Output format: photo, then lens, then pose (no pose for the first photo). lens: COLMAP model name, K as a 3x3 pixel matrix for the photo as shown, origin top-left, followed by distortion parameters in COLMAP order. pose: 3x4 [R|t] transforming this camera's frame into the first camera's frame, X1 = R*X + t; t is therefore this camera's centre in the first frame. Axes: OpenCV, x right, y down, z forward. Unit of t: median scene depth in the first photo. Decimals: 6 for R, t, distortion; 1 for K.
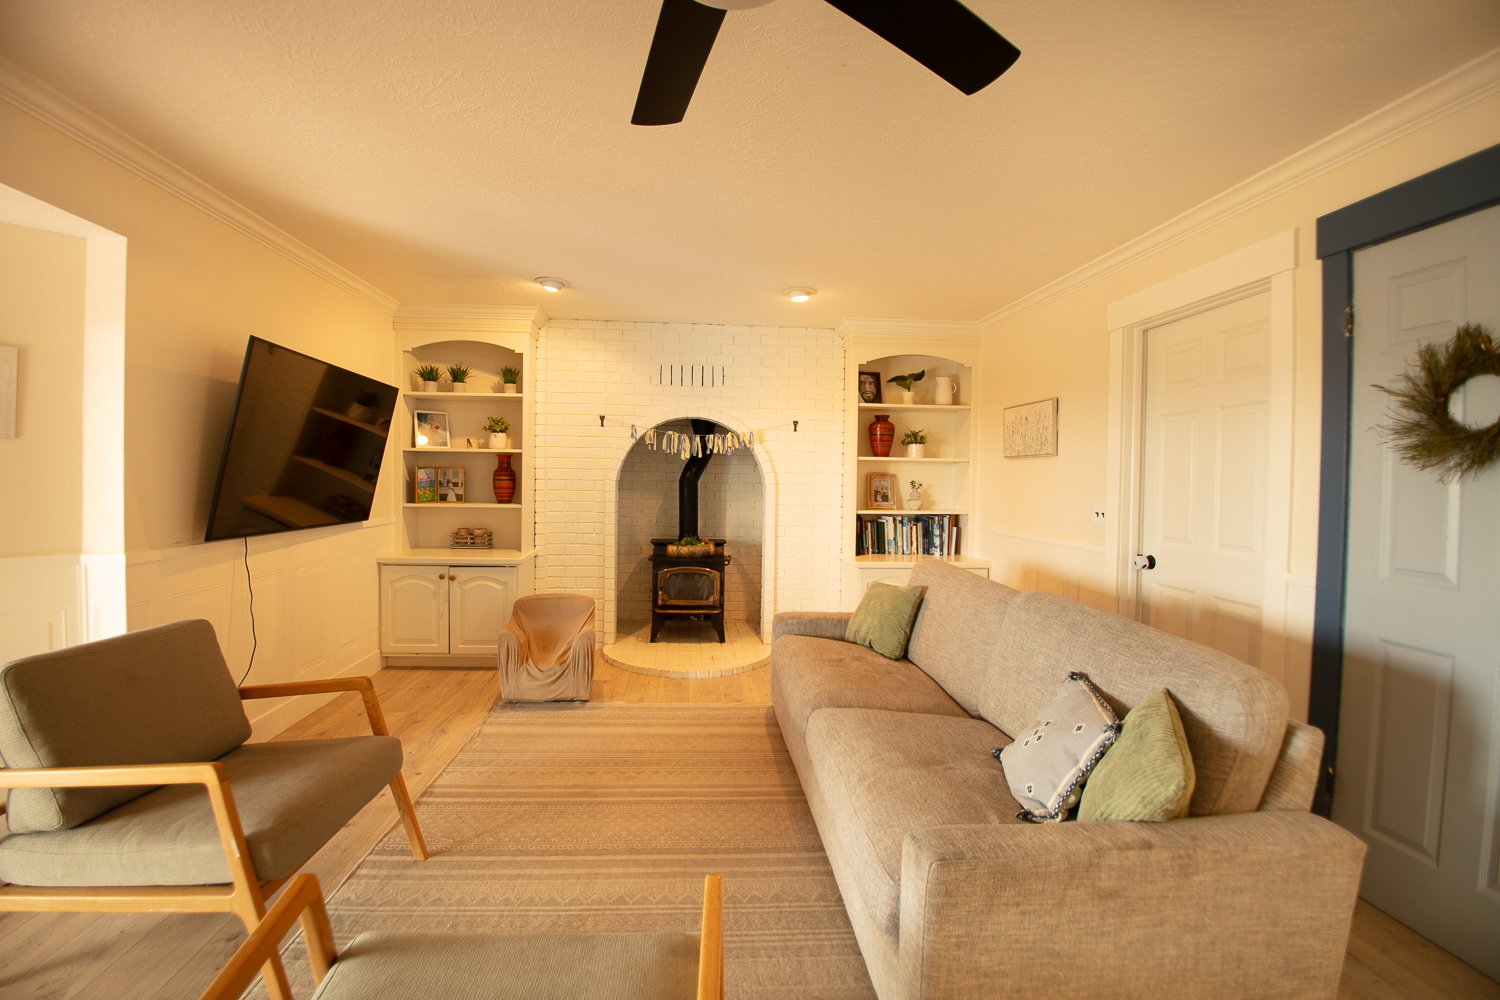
lens RADIAL K [[664.1, 0, 729.7], [0, 664.1, 492.7], [0, 0, 1]] dist [-0.034546, -0.001511]
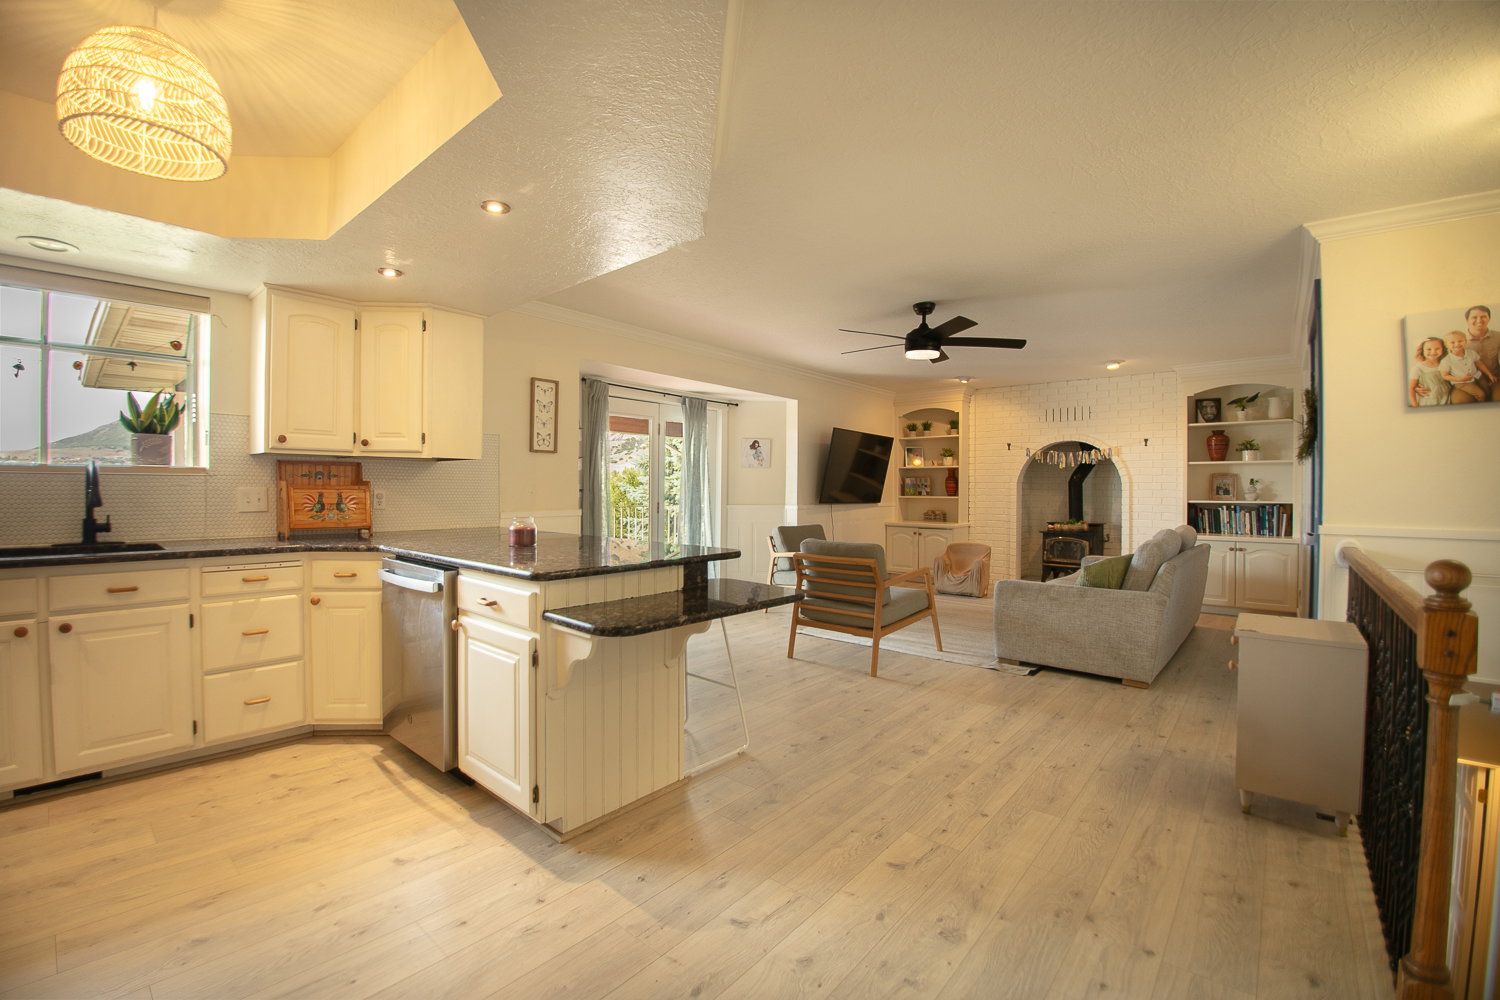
lens RADIAL K [[641.3, 0, 746.0], [0, 641.3, 498.6], [0, 0, 1]] dist [-0.019029, -0.002339]
pose [[0.722272, -0.002701, -0.691604, 0.446006], [-0.008744, 0.999877, -0.013037, 0.049272], [0.691554, 0.015464, 0.722159, -0.618915]]
